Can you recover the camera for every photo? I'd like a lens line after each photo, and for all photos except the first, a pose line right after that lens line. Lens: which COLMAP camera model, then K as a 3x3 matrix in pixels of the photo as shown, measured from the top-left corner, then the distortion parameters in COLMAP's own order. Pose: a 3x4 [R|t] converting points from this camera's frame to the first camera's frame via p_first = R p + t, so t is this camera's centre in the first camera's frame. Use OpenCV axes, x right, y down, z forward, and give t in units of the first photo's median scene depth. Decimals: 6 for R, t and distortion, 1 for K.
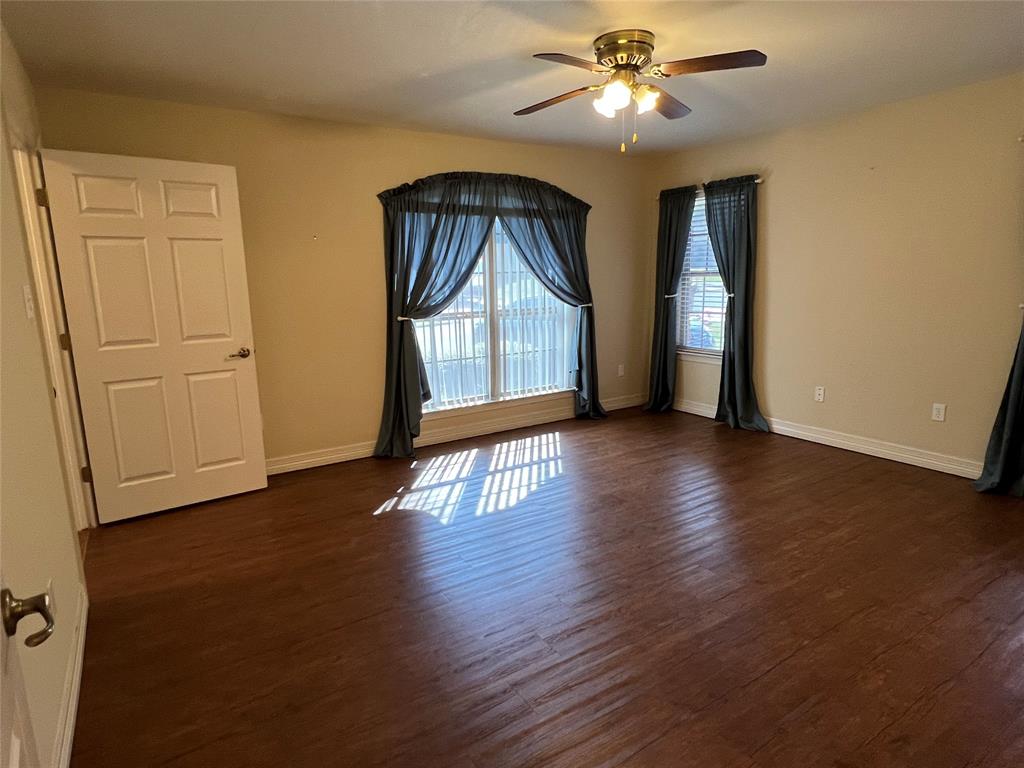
lens RADIAL K [[583.1, 0, 508.4], [0, 583.1, 384.4], [0, 0, 1]] dist [0.002286, 0.000275]
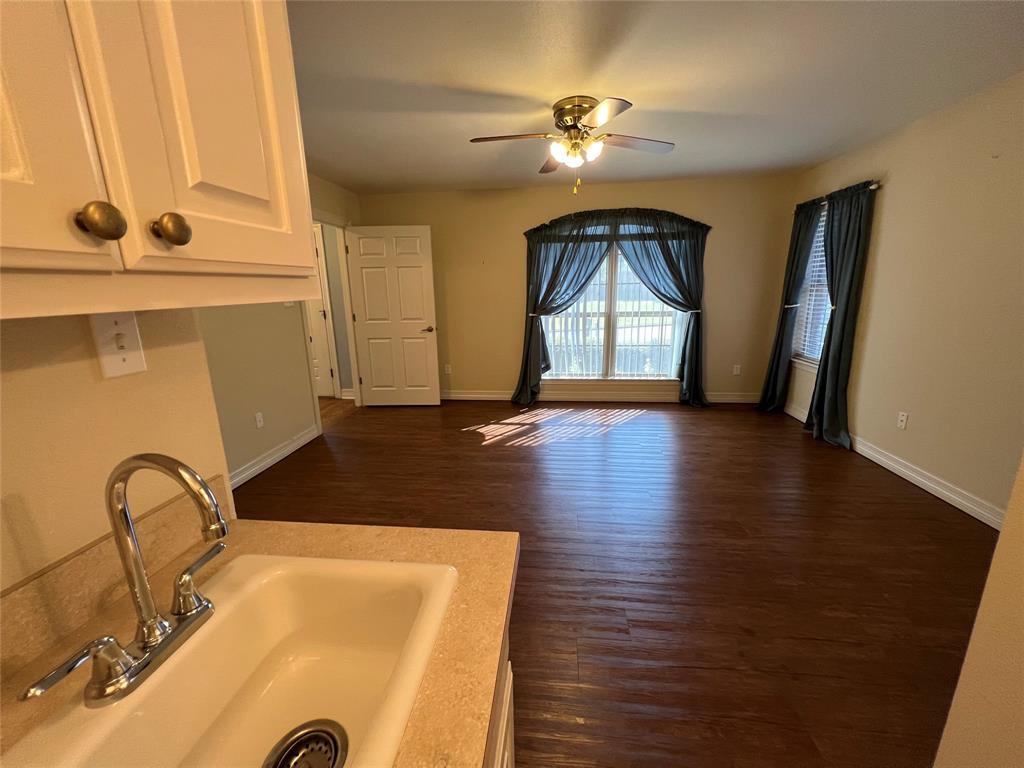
lens RADIAL K [[410.2, 0, 511.1], [0, 410.2, 383.2], [0, 0, 1]] dist [0.001122, 0.000140]
pose [[0.778632, 0.150693, -0.609117, 0.434333], [-0.115472, 0.988567, 0.096961, -0.032075], [0.616764, -0.005161, 0.787131, 0.115654]]
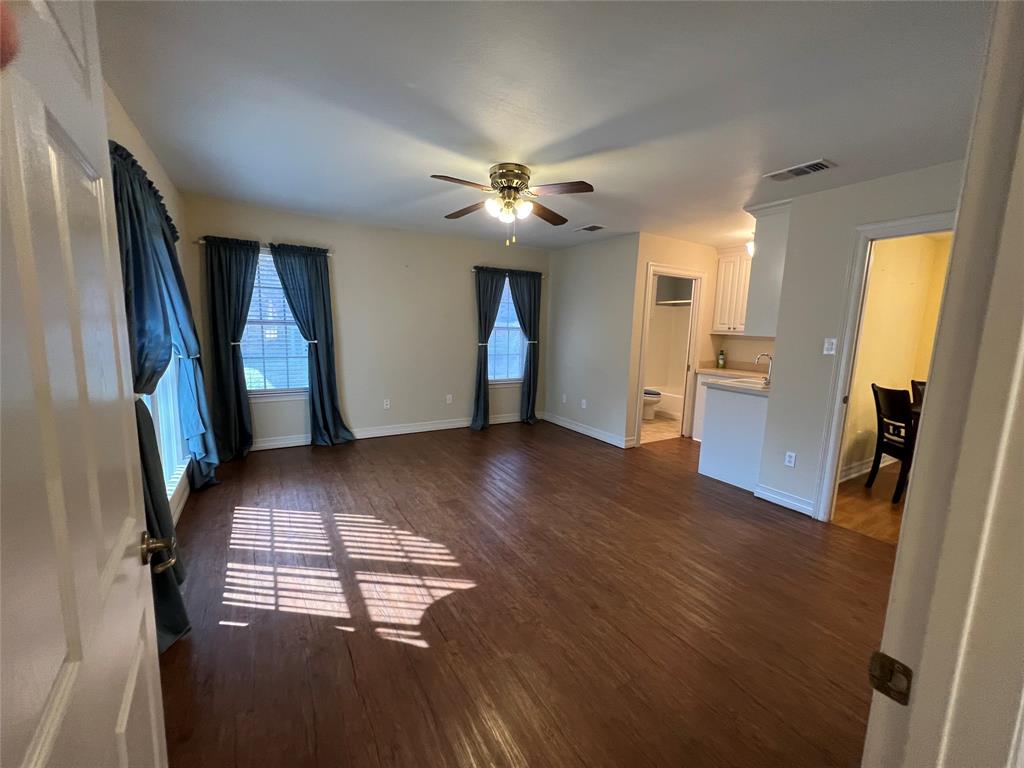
lens RADIAL K [[410.0, 0, 512.6], [0, 410.0, 382.8], [0, 0, 1]] dist [0.000834, 0.000011]
pose [[0.025041, -0.117310, 0.992780, -0.520088], [0.156451, 0.981314, 0.112009, -0.106965], [-0.987368, 0.152517, 0.042926, 0.610372]]
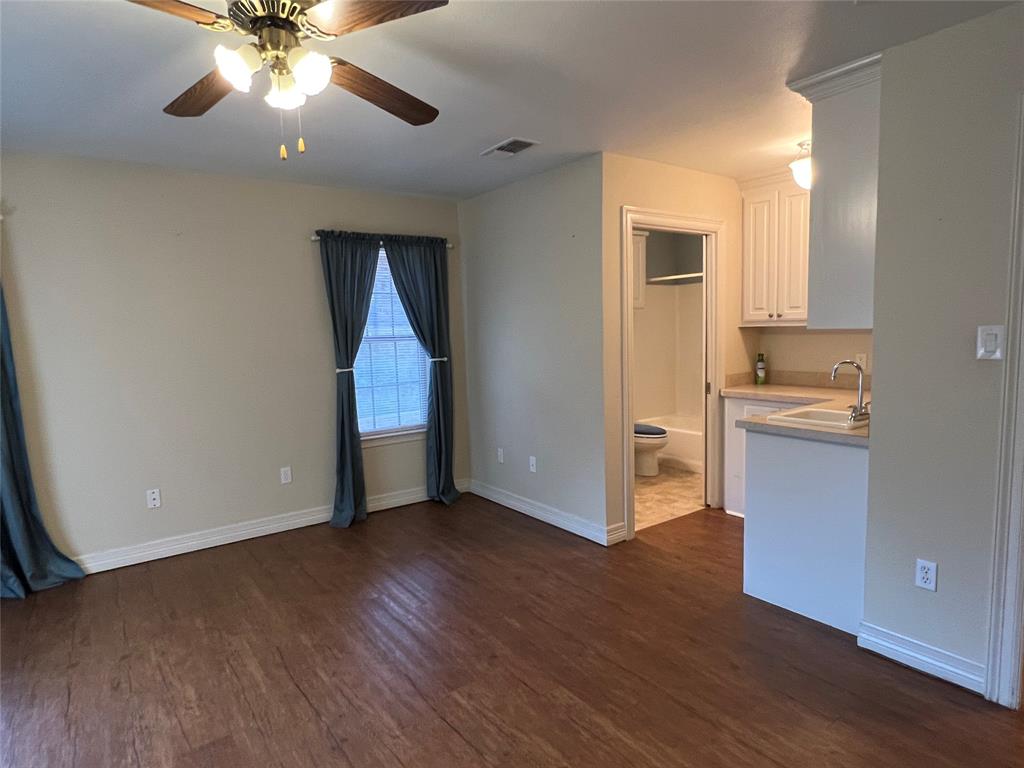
lens RADIAL K [[583.1, 0, 508.4], [0, 583.1, 384.4], [0, 0, 1]] dist [0.002286, 0.000275]
pose [[-0.058260, -0.077024, 0.995326, -0.278660], [0.216009, 0.972427, 0.087896, -0.100010], [-0.974652, 0.220120, -0.040016, 0.516313]]
